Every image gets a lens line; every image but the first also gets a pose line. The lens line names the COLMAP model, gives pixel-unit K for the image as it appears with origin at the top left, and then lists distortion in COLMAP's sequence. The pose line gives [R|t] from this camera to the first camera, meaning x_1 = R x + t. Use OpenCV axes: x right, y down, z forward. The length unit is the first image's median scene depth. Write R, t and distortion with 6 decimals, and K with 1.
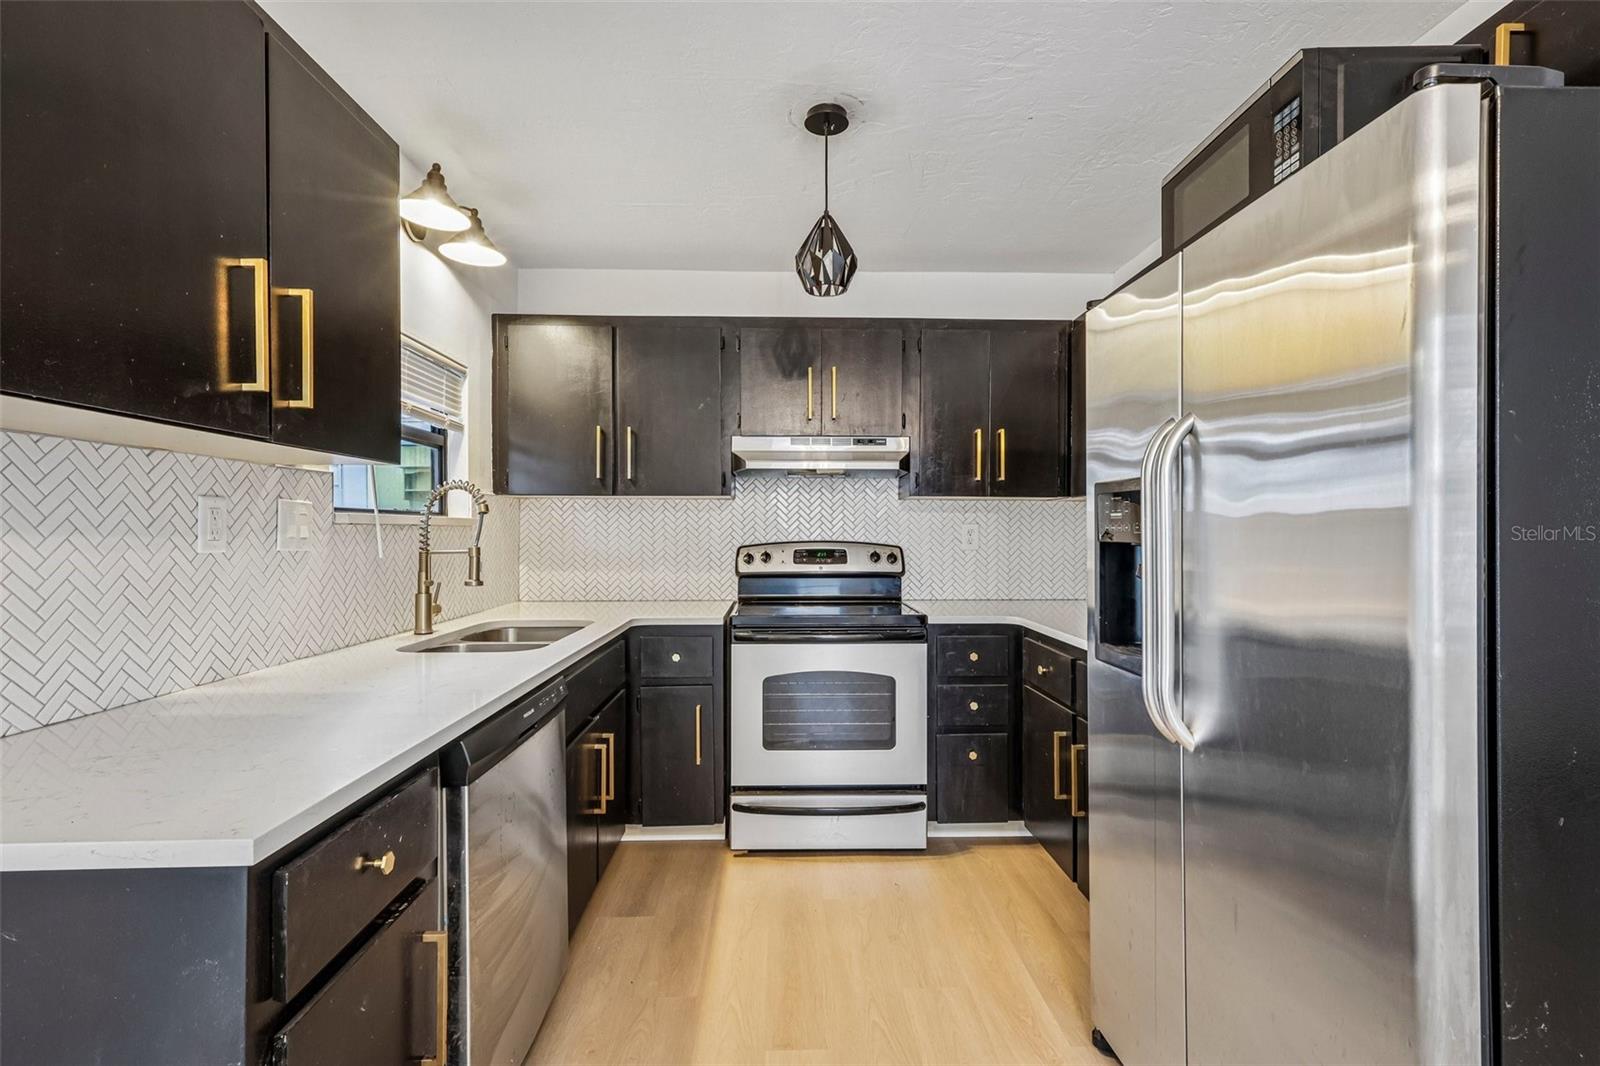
lens RADIAL K [[738.1, 0, 795.2], [0, 738.1, 536.1], [0, 0, 1]] dist [0.011975, 0.000796]
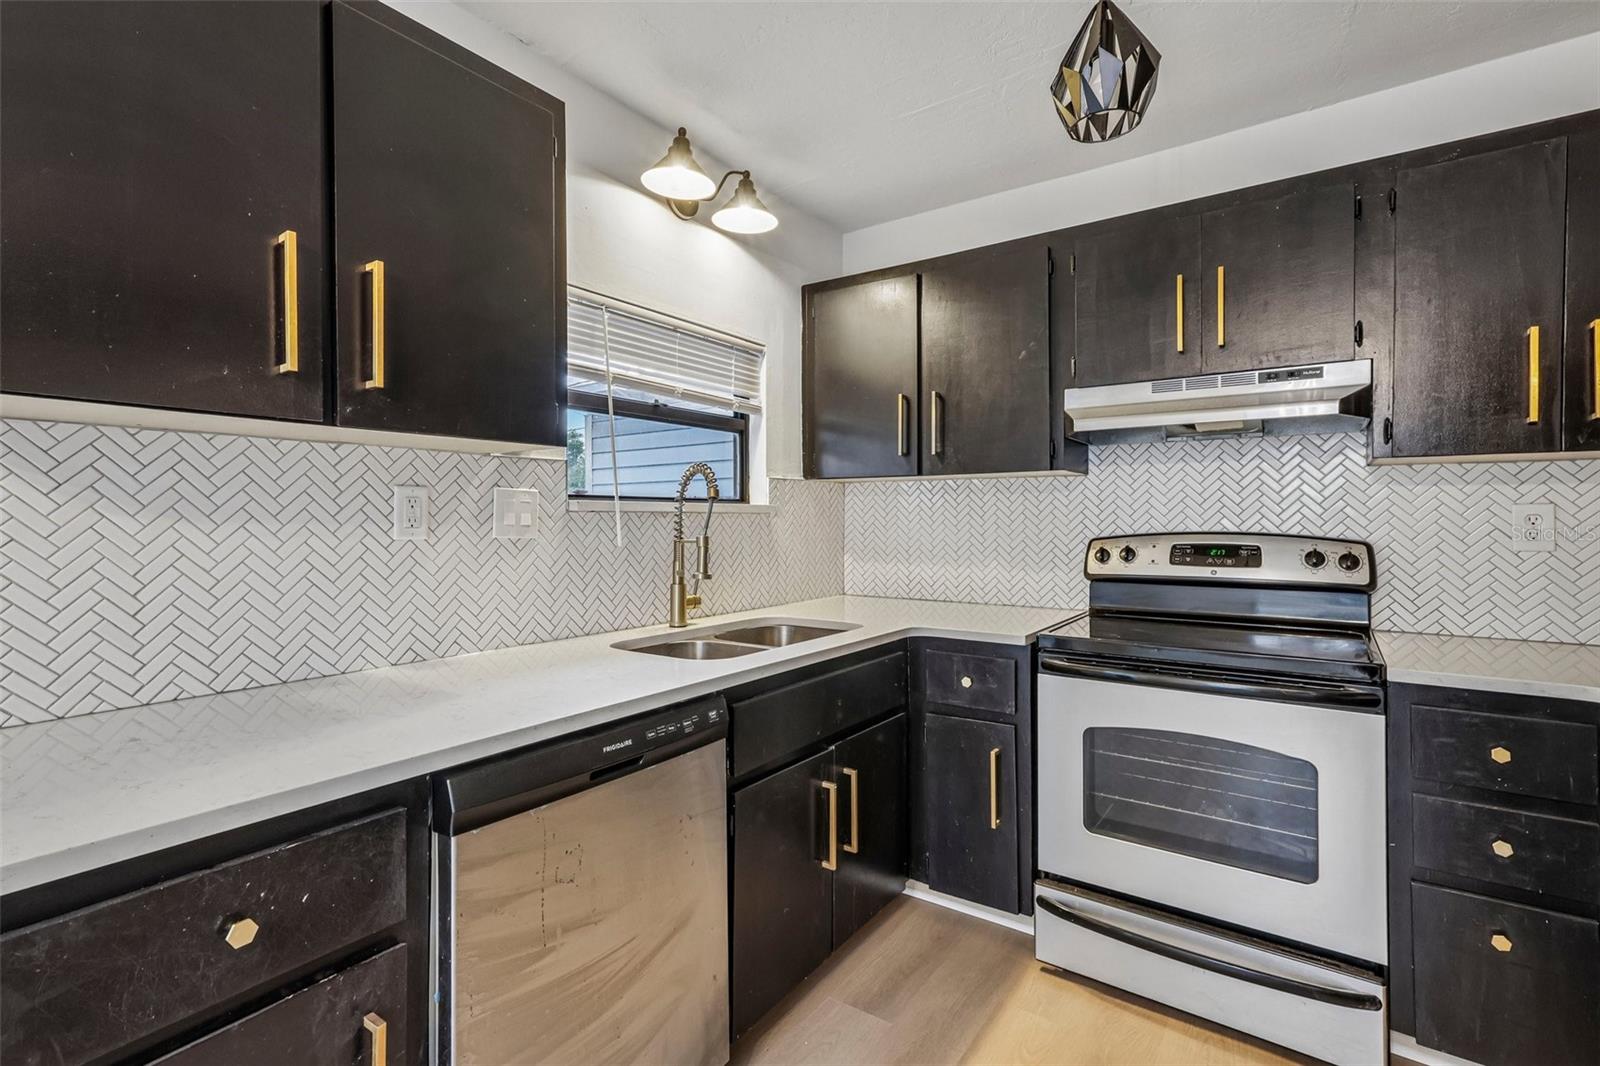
lens RADIAL K [[738.1, 0, 802.3], [0, 738.1, 519.1], [0, 0, 1]] dist [0.011975, 0.000796]
pose [[0.803539, -0.001518, -0.595250, 0.160181], [-0.002151, 0.999983, -0.005453, -0.001102], [0.595248, 0.005662, 0.803522, 0.275614]]
